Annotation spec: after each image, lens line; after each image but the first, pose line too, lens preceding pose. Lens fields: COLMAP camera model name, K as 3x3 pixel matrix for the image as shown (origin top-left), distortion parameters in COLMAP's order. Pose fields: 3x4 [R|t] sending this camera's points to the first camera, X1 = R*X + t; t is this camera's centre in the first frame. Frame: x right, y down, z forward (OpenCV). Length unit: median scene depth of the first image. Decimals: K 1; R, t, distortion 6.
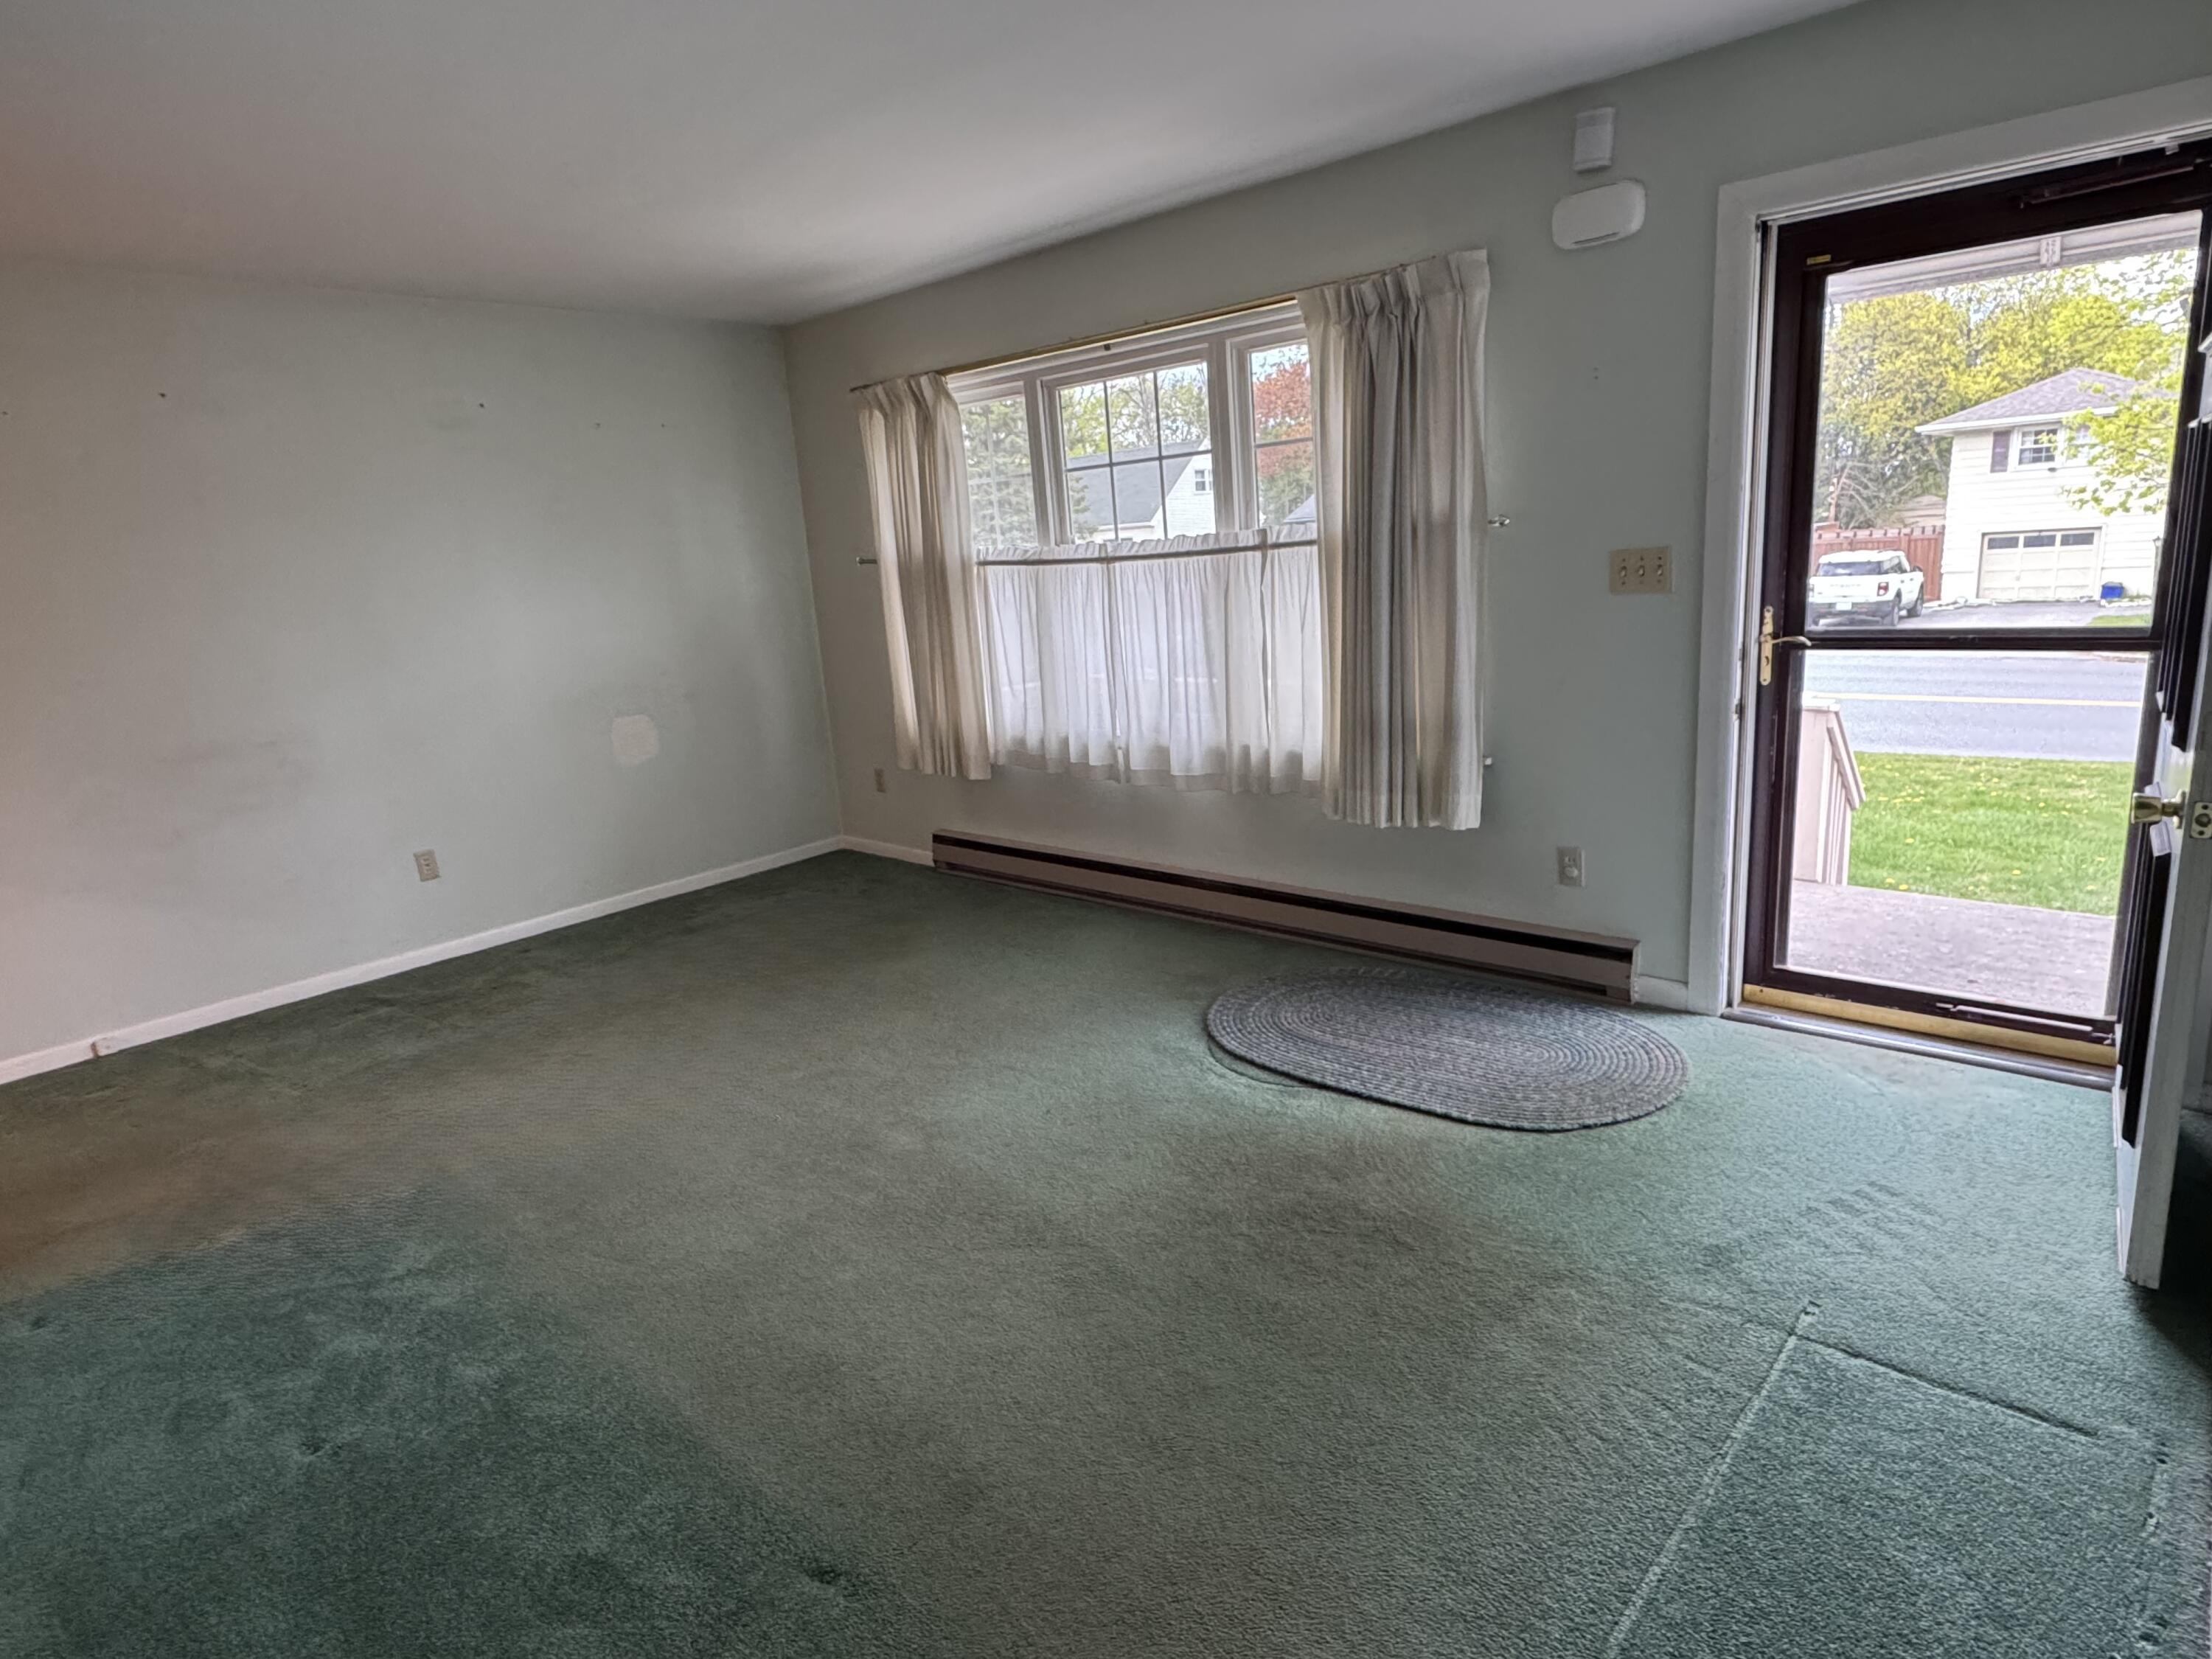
lens RADIAL K [[1228.9, 0, 1106.0], [0, 1228.9, 829.5], [0, 0, 1]] dist [-0.001318, -0.000672]
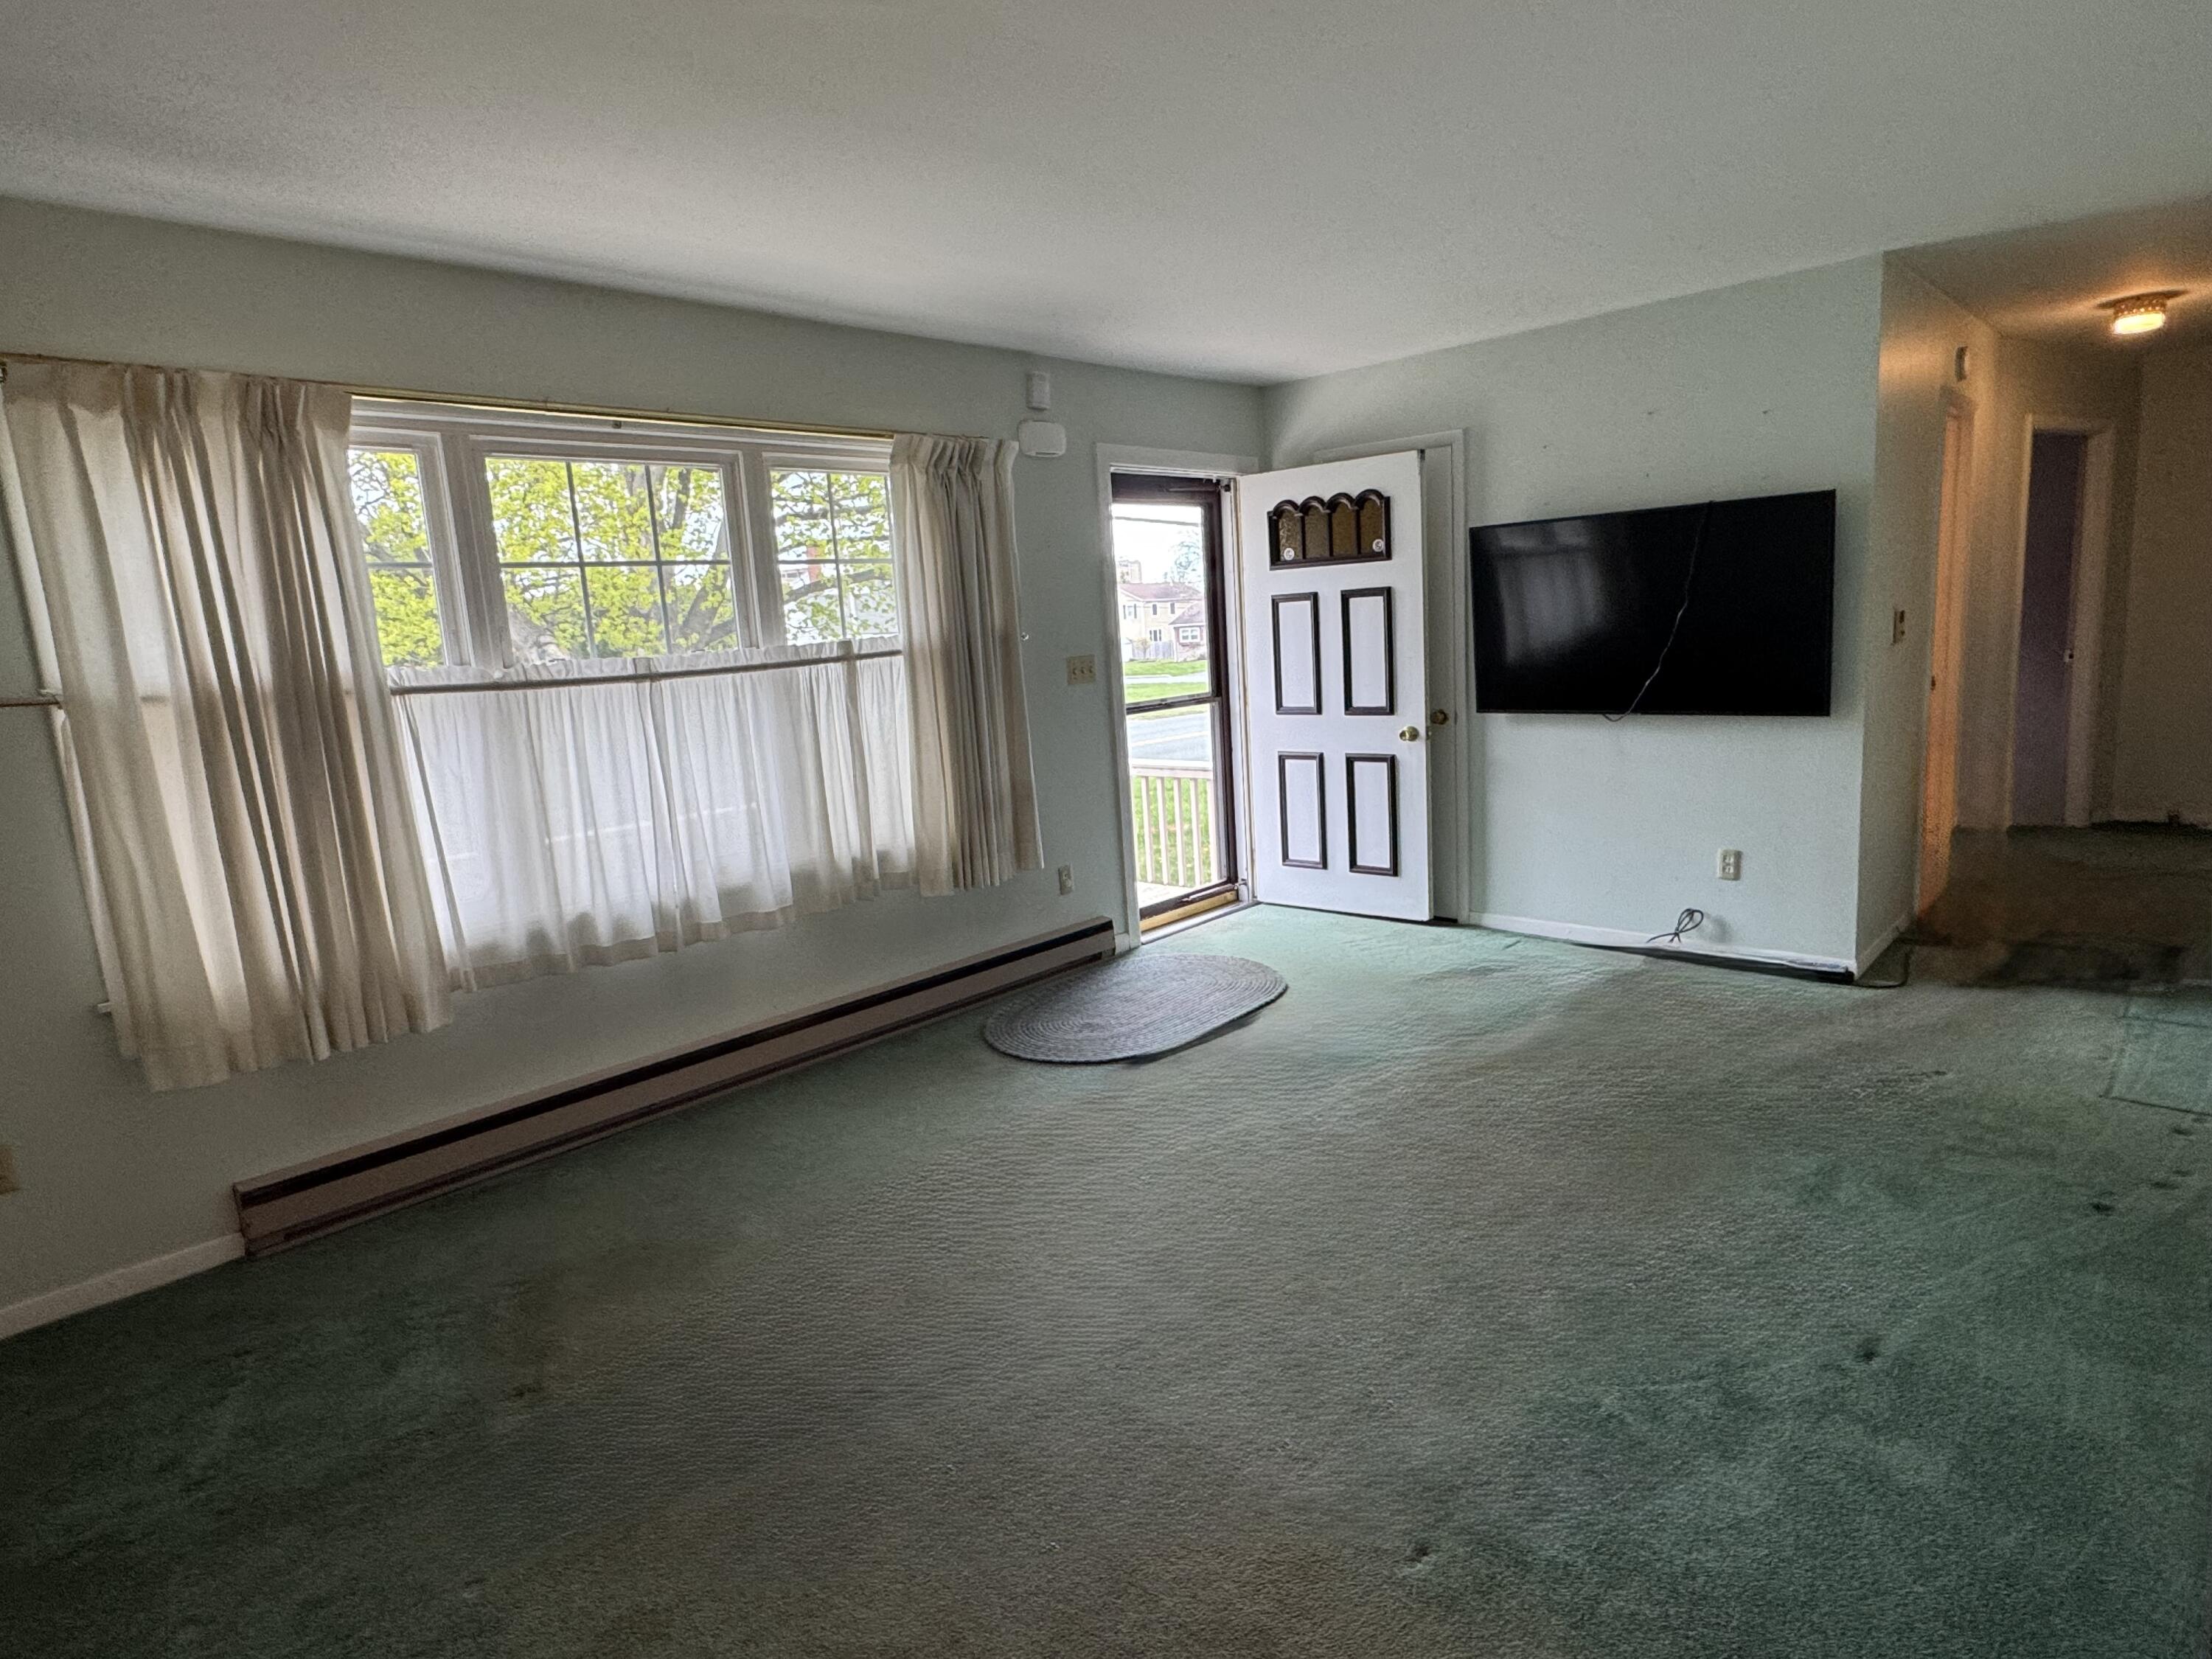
lens RADIAL K [[1228.9, 0, 1106.0], [0, 1228.9, 829.5], [0, 0, 1]] dist [-0.001318, -0.000672]
pose [[0.023201, -0.098046, 0.994911, -0.822903], [0.288604, 0.953466, 0.087231, -0.109093], [-0.957167, 0.285112, 0.050418, 0.709558]]
